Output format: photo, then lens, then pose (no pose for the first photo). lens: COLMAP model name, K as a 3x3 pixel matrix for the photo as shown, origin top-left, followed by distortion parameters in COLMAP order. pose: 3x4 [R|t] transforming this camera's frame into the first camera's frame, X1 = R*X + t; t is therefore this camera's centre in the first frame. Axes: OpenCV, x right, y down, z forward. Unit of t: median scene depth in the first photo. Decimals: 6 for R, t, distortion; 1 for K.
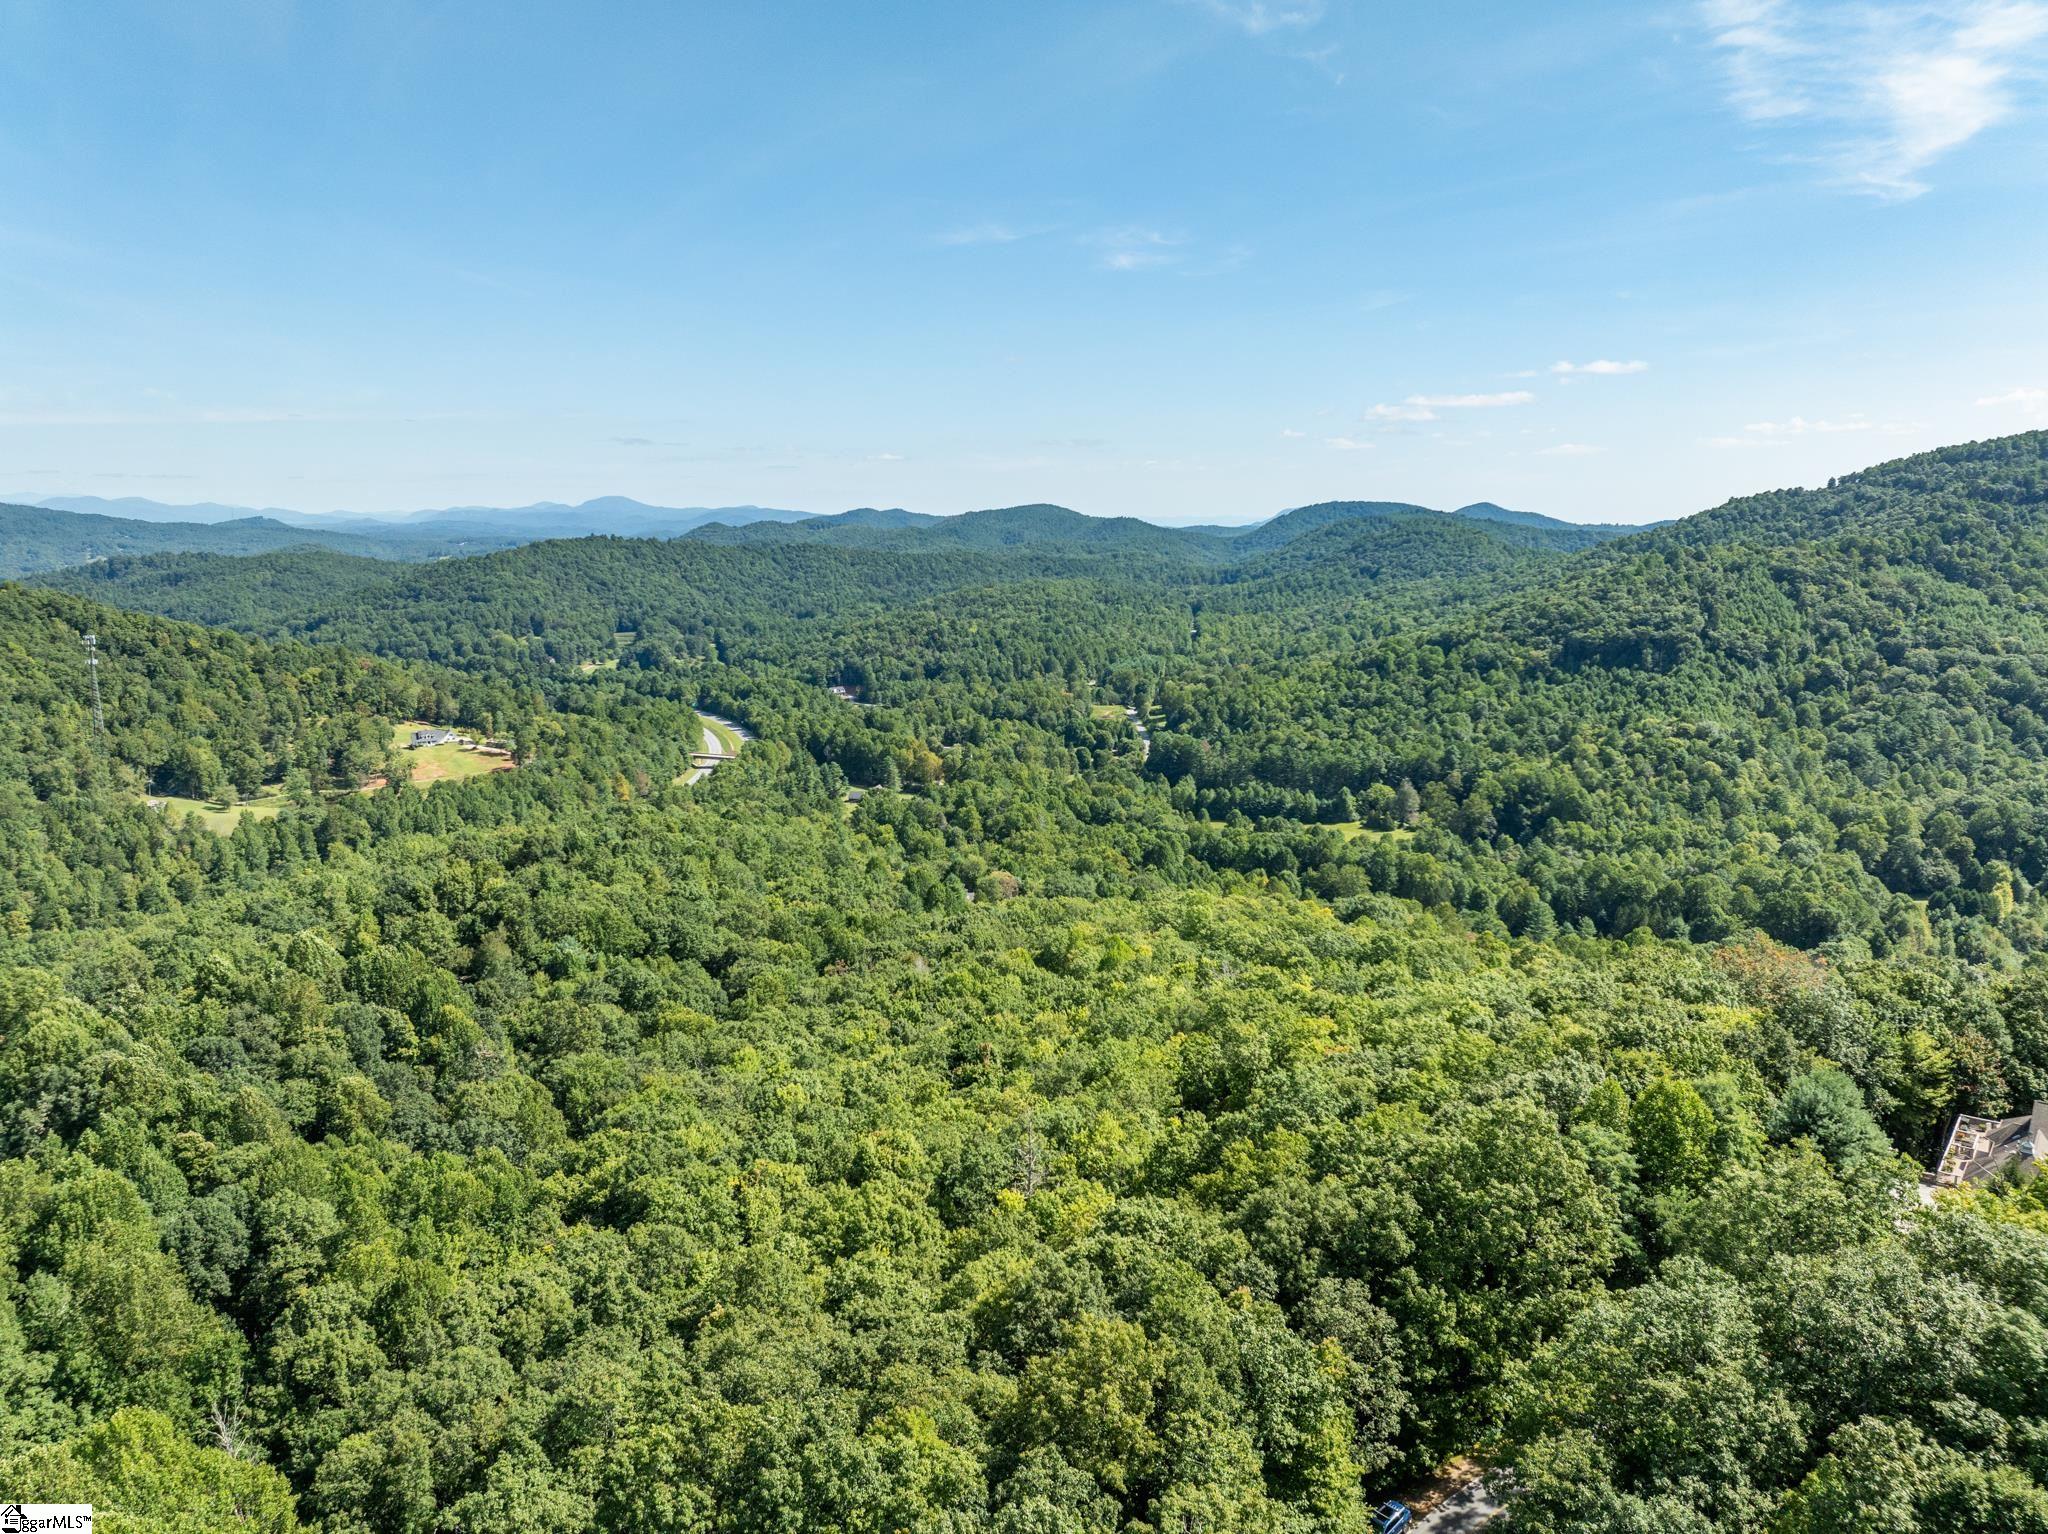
lens RADIAL K [[1429.0, 0, 1026.5], [0, 1429.0, 756.2], [0, 0, 1]] dist [-0.038781, 0.001862]
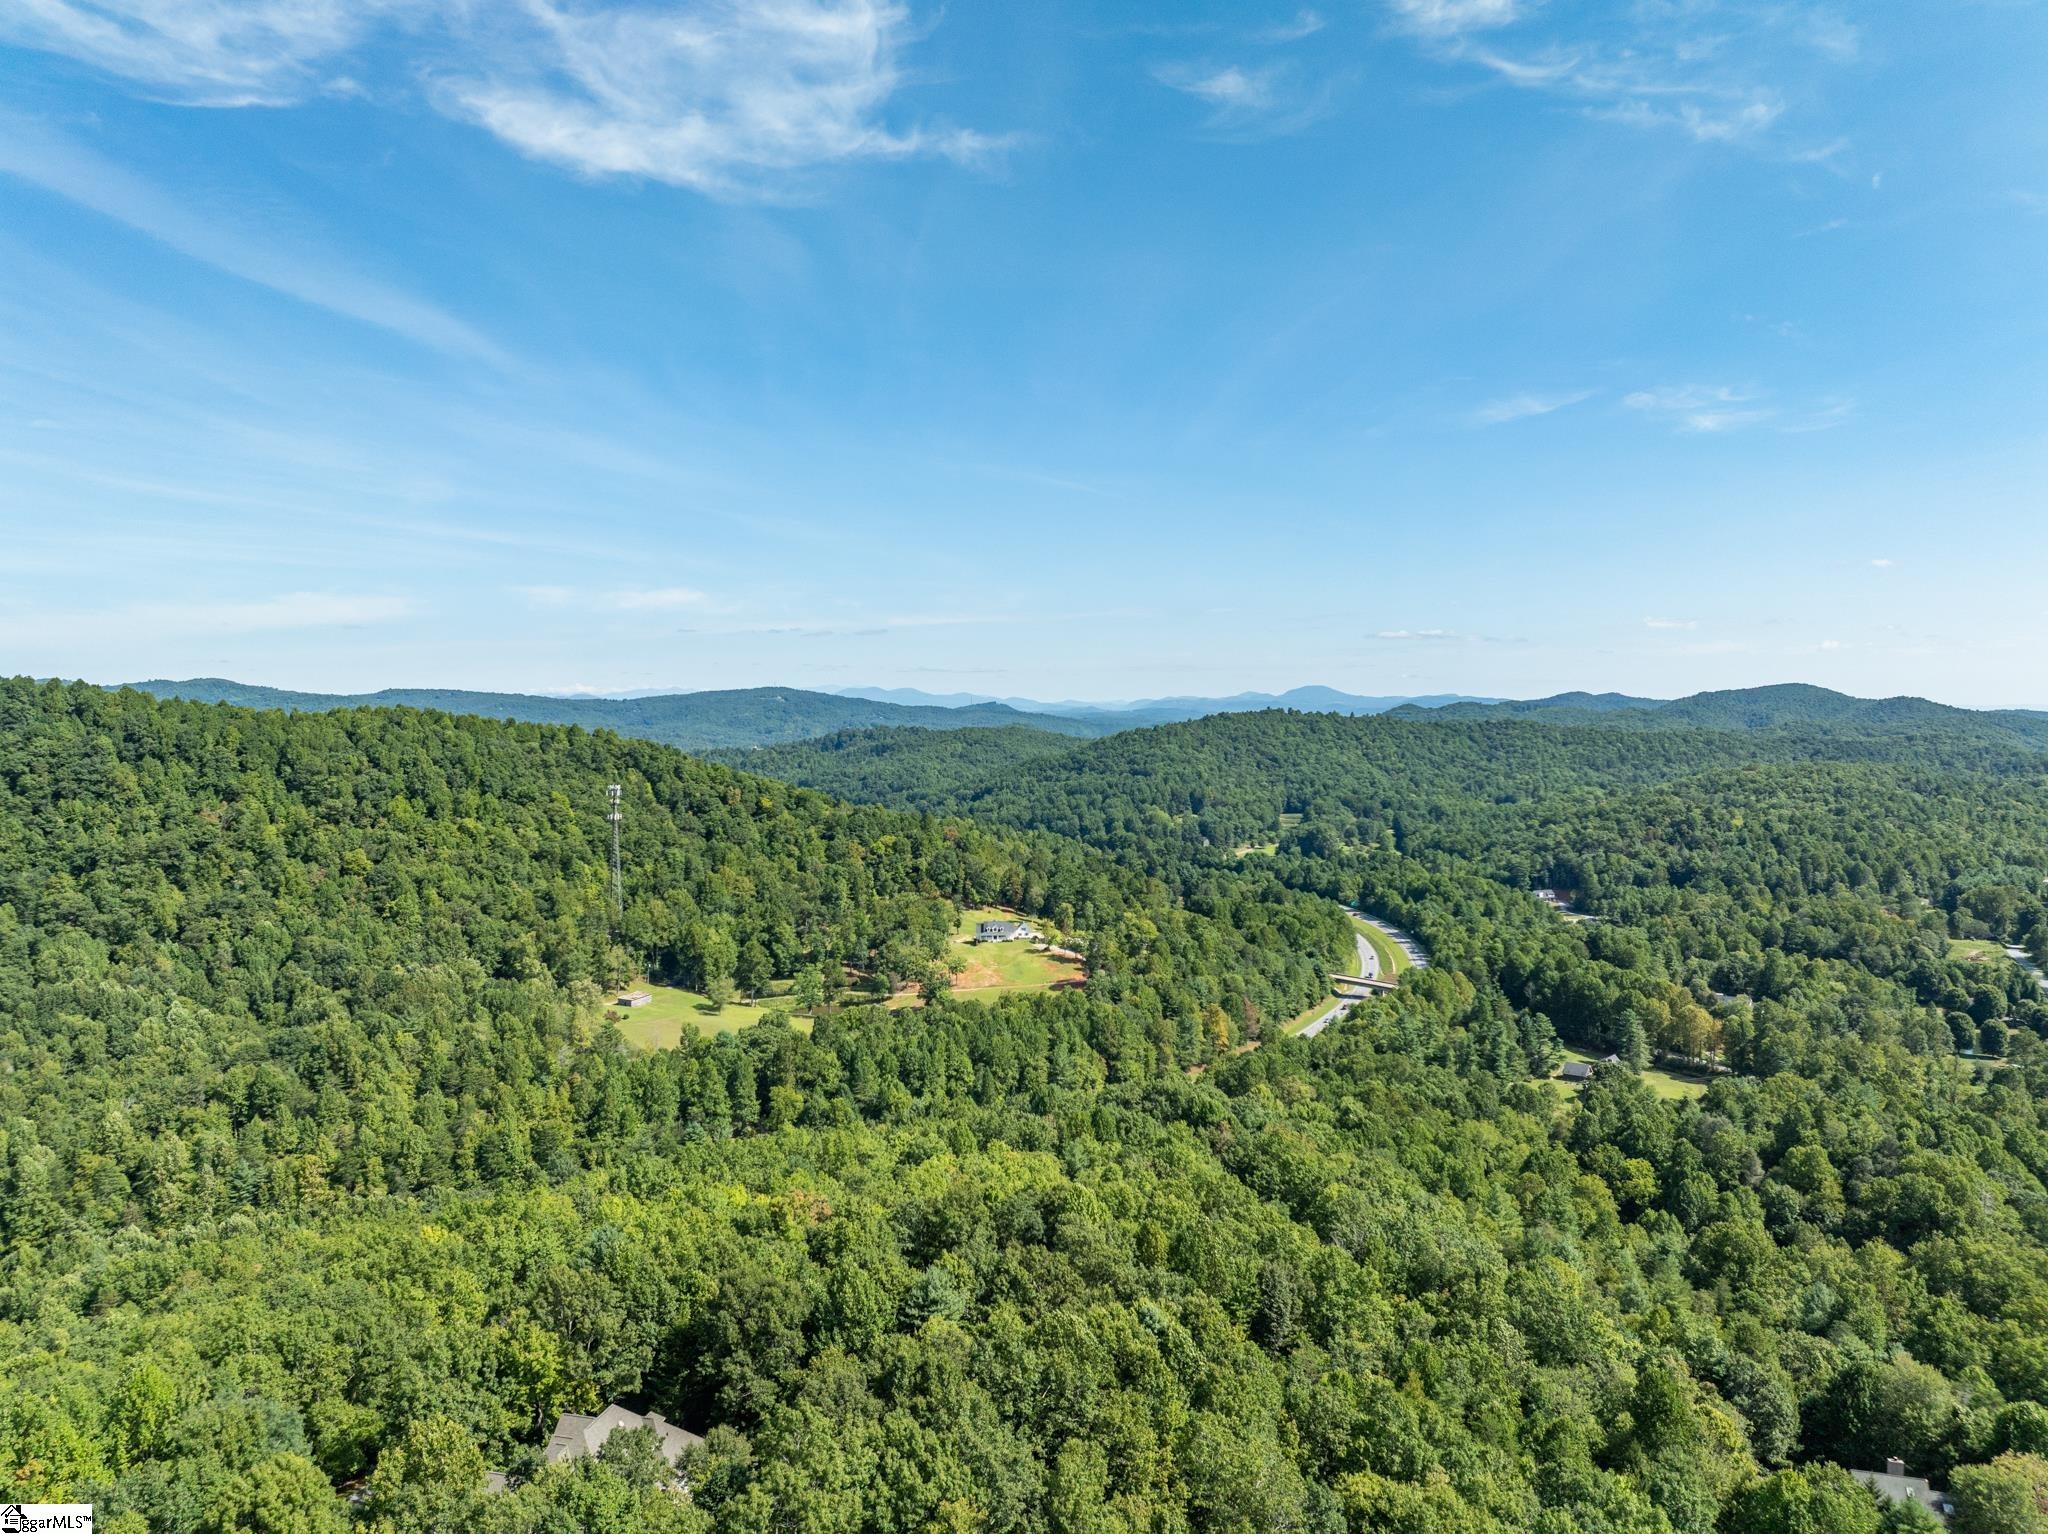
lens RADIAL K [[1429.0, 0, 1026.5], [0, 1429.0, 756.2], [0, 0, 1]] dist [-0.038781, 0.001862]
pose [[0.887550, 0.011677, -0.460564, -0.047854], [-0.072070, 0.990891, -0.113762, -0.021470], [0.455040, 0.134162, 0.880306, 0.320261]]
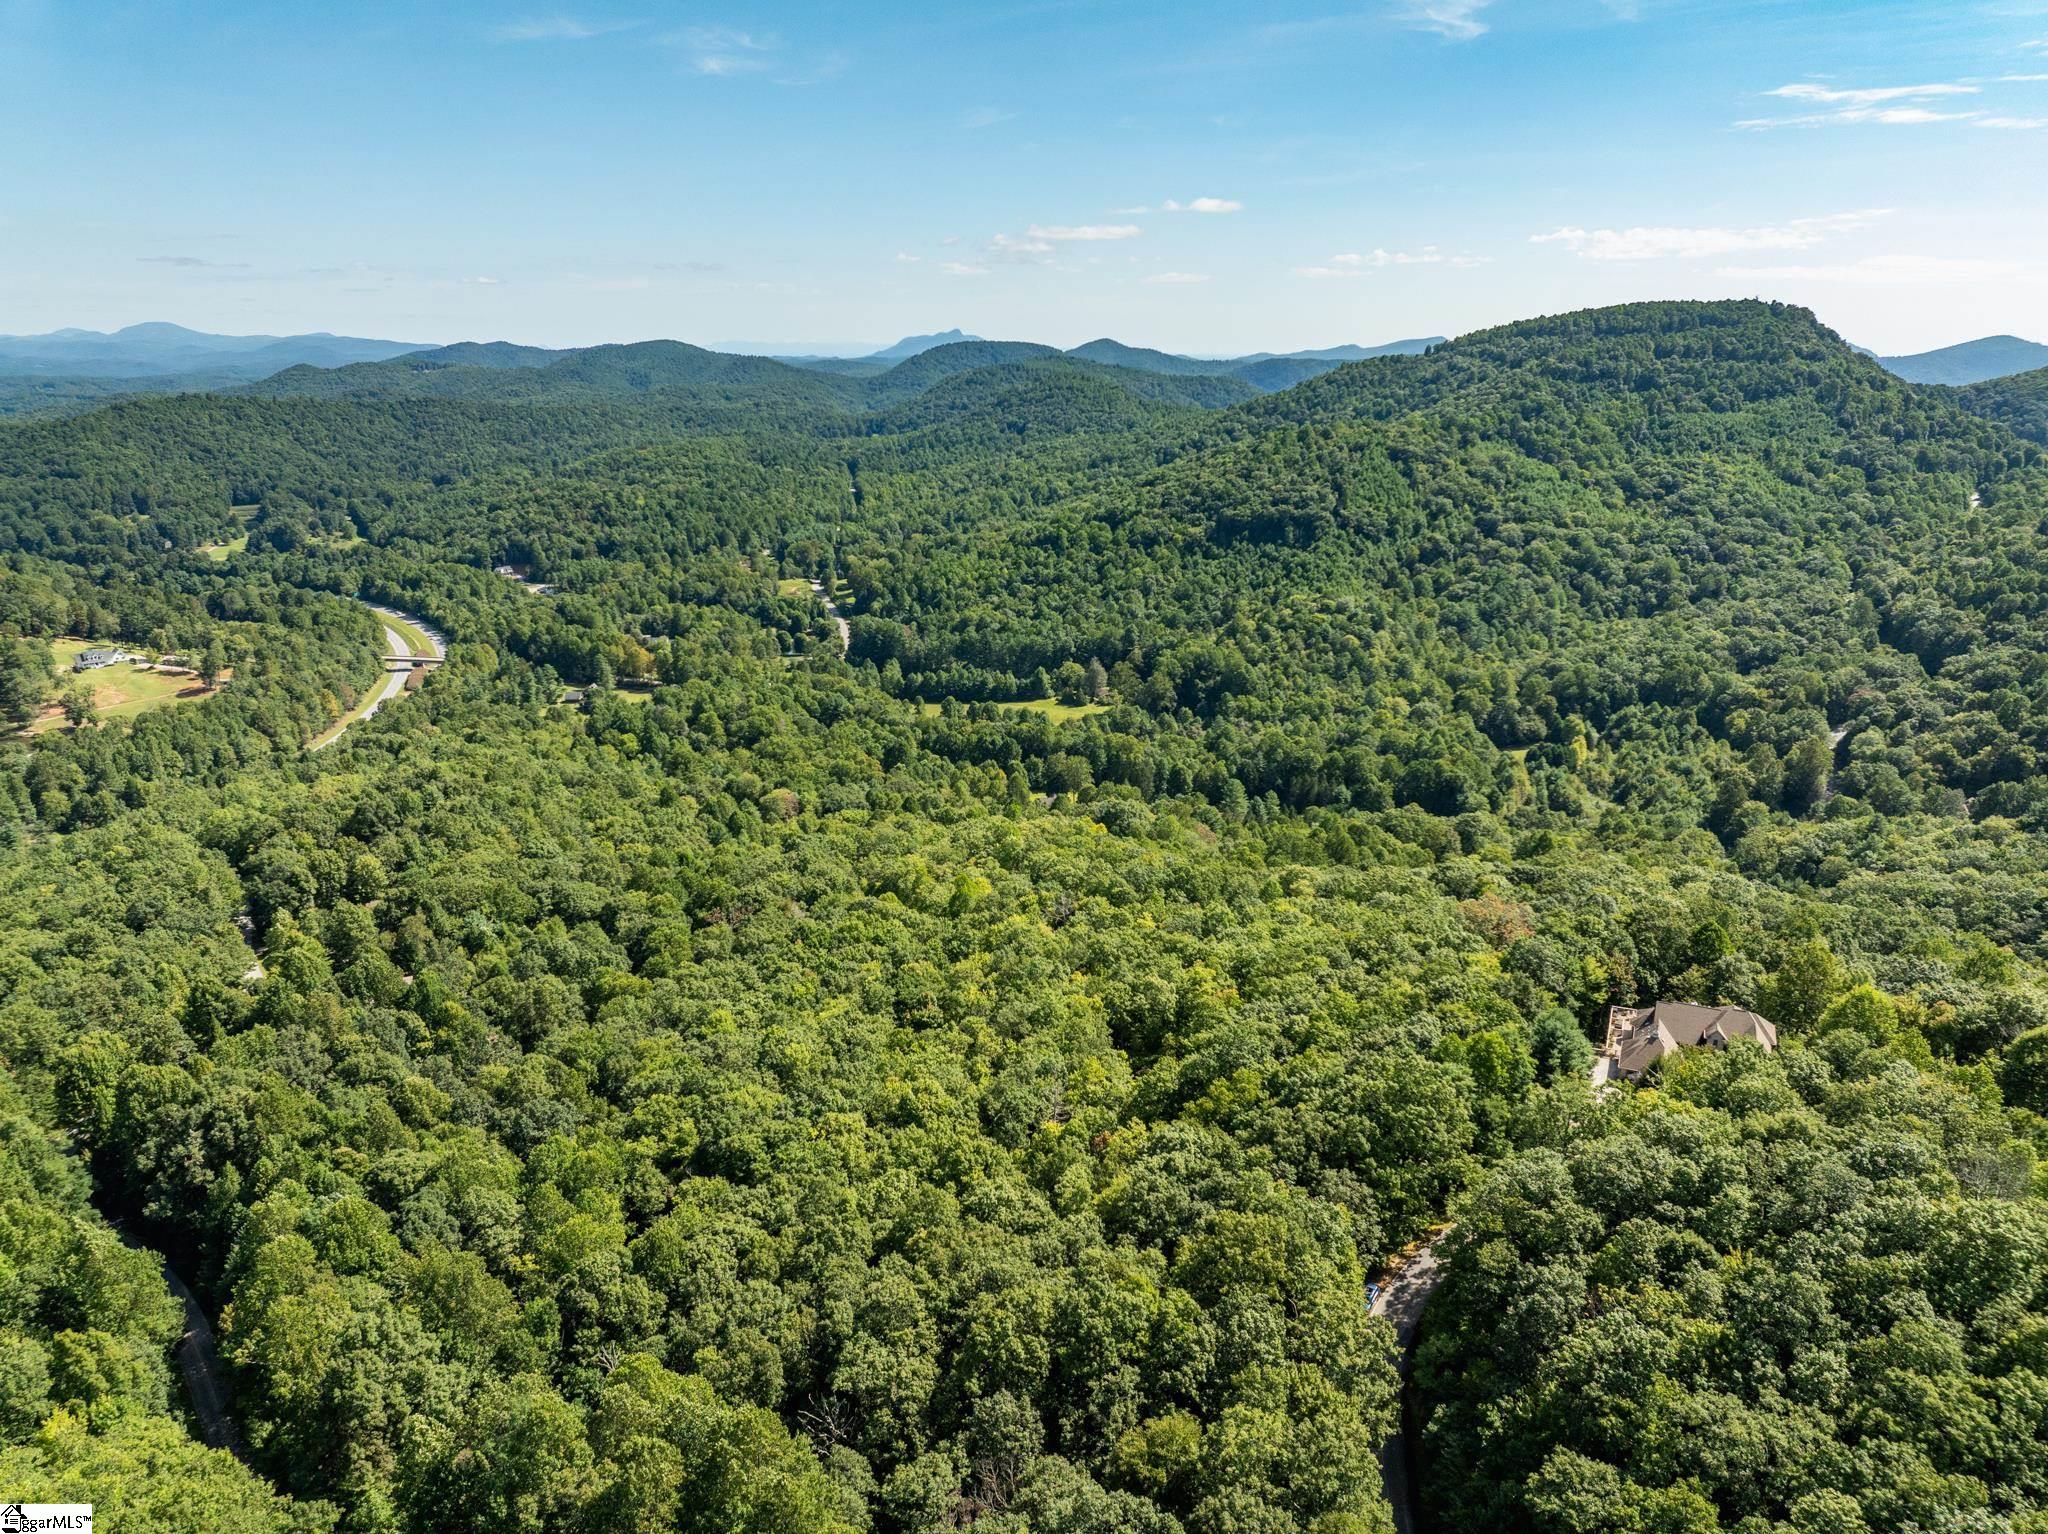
lens RADIAL K [[1428.8, 0, 1021.4], [0, 1428.8, 744.2], [0, 0, 1]] dist [-0.003501, -0.077365]
pose [[0.967505, -0.062844, 0.244917, -0.062126], [0.036090, 0.993026, 0.112237, -0.041502], [-0.250263, -0.099750, 0.963026, -0.063234]]
